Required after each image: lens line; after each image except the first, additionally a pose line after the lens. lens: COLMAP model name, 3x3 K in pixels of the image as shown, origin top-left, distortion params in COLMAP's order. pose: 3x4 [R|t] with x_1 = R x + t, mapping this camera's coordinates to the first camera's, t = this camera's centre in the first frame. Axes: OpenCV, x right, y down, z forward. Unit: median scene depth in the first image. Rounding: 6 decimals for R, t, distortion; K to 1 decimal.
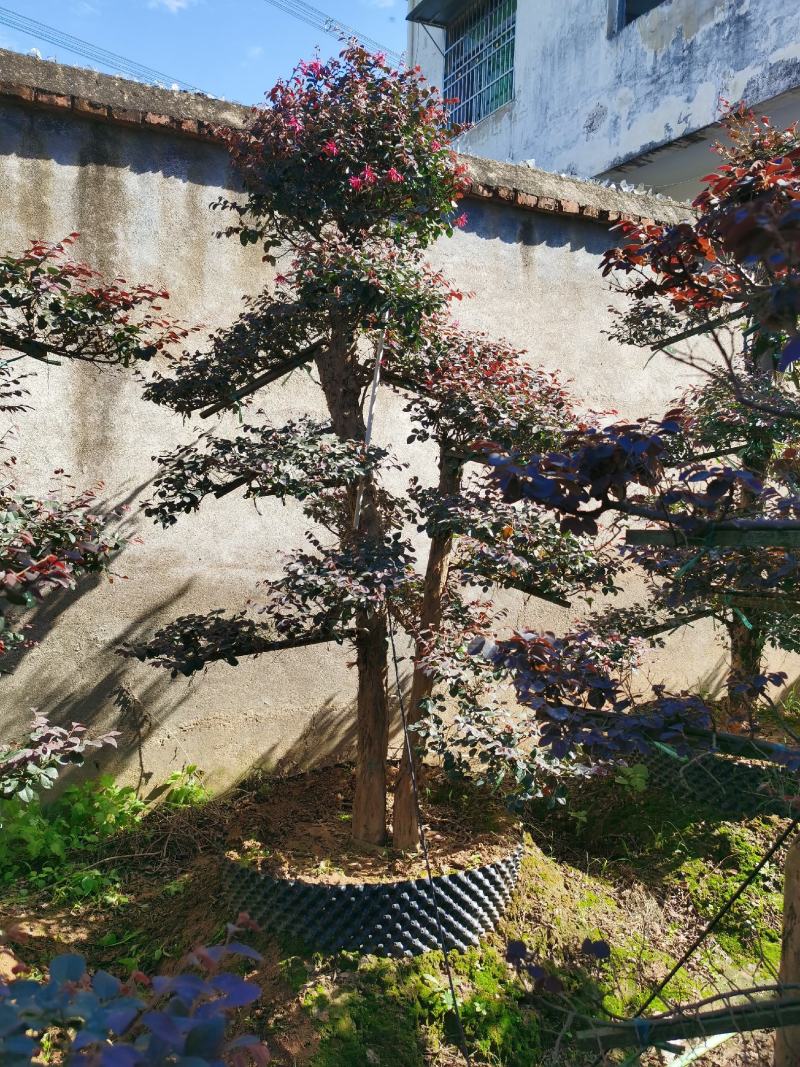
lens RADIAL K [[864.2, 0, 400.0], [0, 864.2, 533.5], [0, 0, 1]] dist [0.124341, -0.138568]
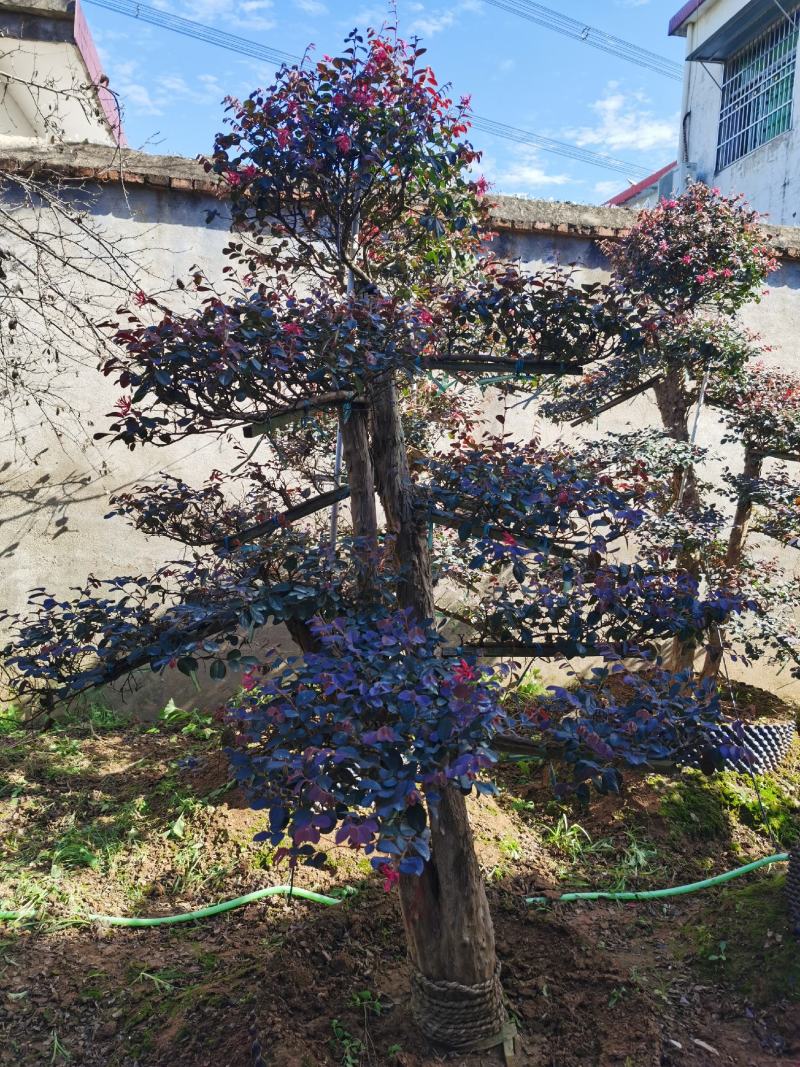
lens RADIAL K [[864.2, 0, 400.0], [0, 864.2, 533.5], [0, 0, 1]] dist [0.124341, -0.138568]
pose [[0.965914, 0.043162, -0.255238, -0.135525], [-0.045541, 0.998957, -0.003414, 0.079732], [0.254825, 0.014921, 0.966872, -0.600349]]
